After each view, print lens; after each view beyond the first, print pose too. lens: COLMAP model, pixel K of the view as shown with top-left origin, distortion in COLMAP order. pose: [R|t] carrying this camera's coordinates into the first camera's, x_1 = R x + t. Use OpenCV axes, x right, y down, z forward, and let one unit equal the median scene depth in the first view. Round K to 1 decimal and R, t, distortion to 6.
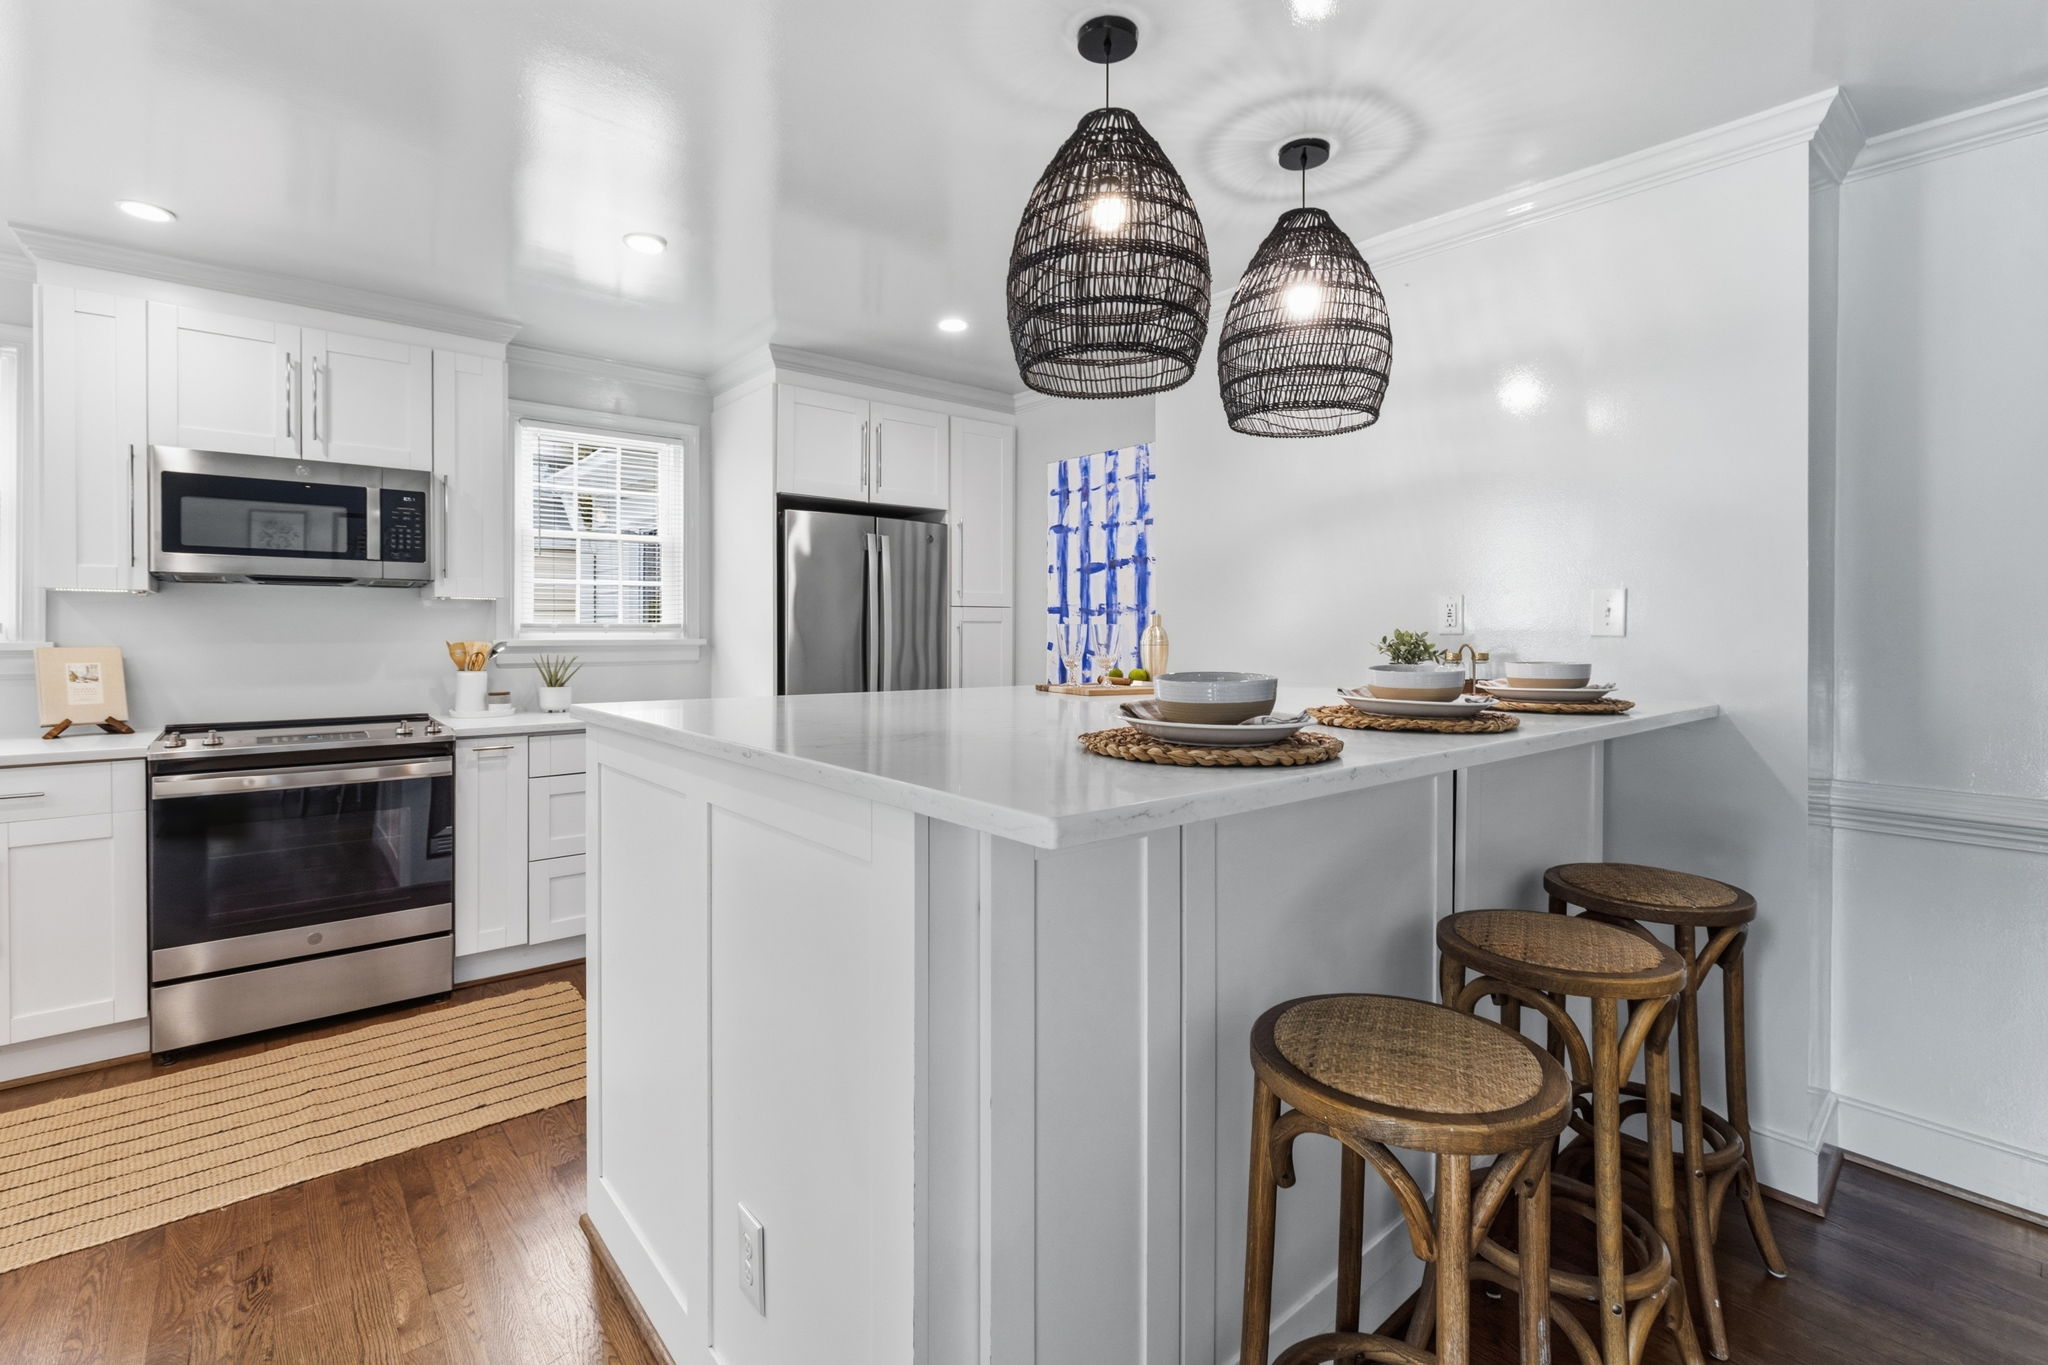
lens RADIAL K [[907.2, 0, 1025.7], [0, 907.2, 643.2], [0, 0, 1]] dist [-0.000093, -0.000362]
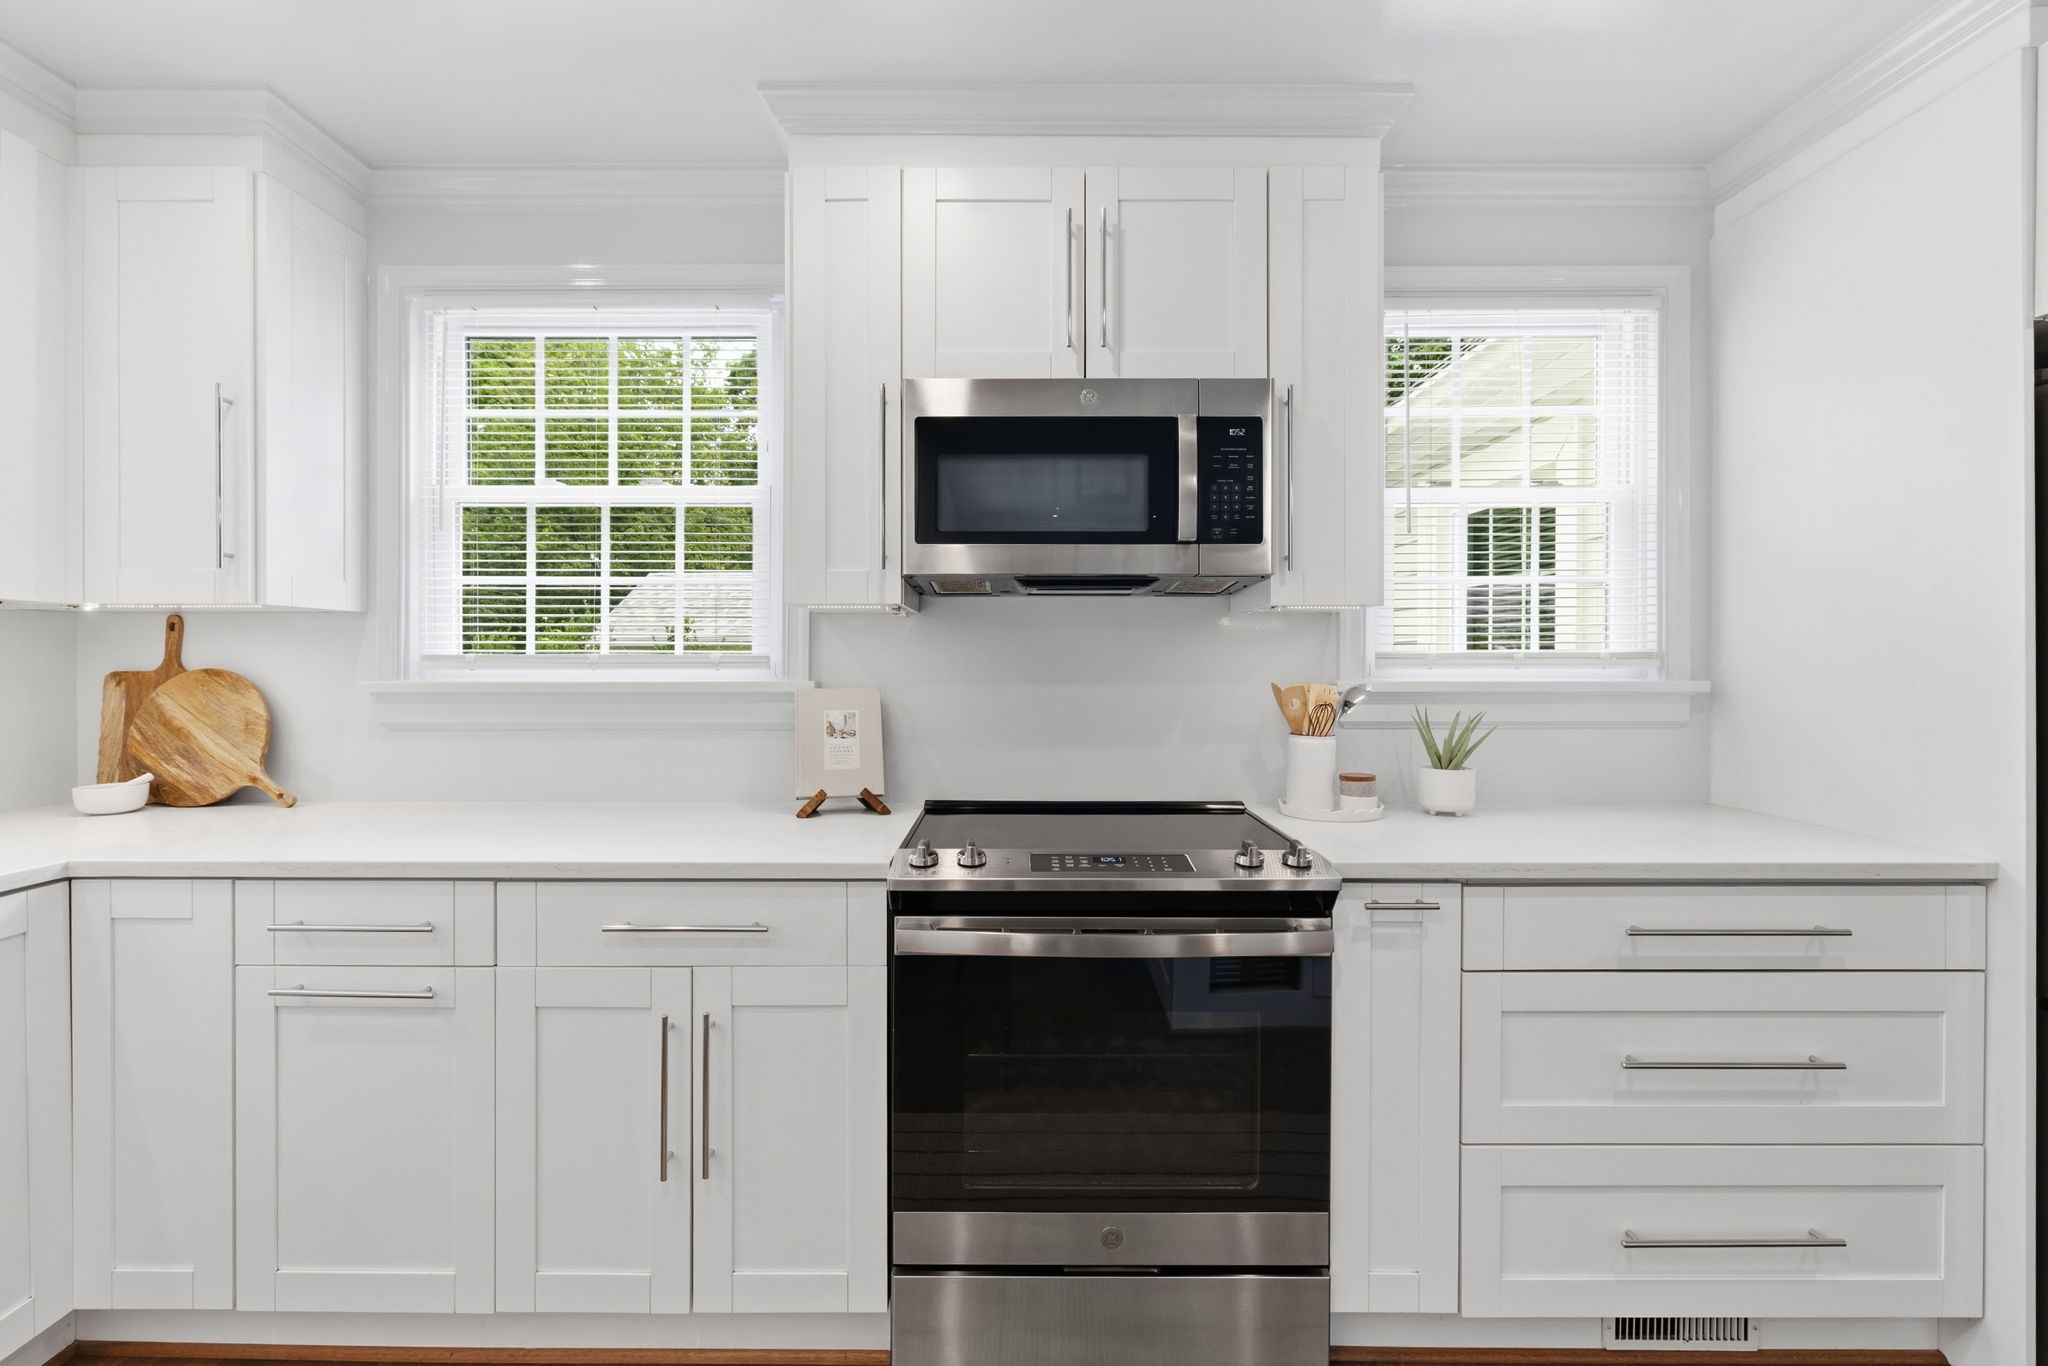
lens RADIAL K [[834.0, 0, 1054.0], [0, 834.0, 685.6], [0, 0, 1]] dist [-0.001918, -0.000312]
pose [[0.800392, 0.016183, -0.599258, -0.480294], [-0.006892, 0.999818, 0.017794, -0.010473], [0.599437, -0.010112, 0.800358, 0.541348]]
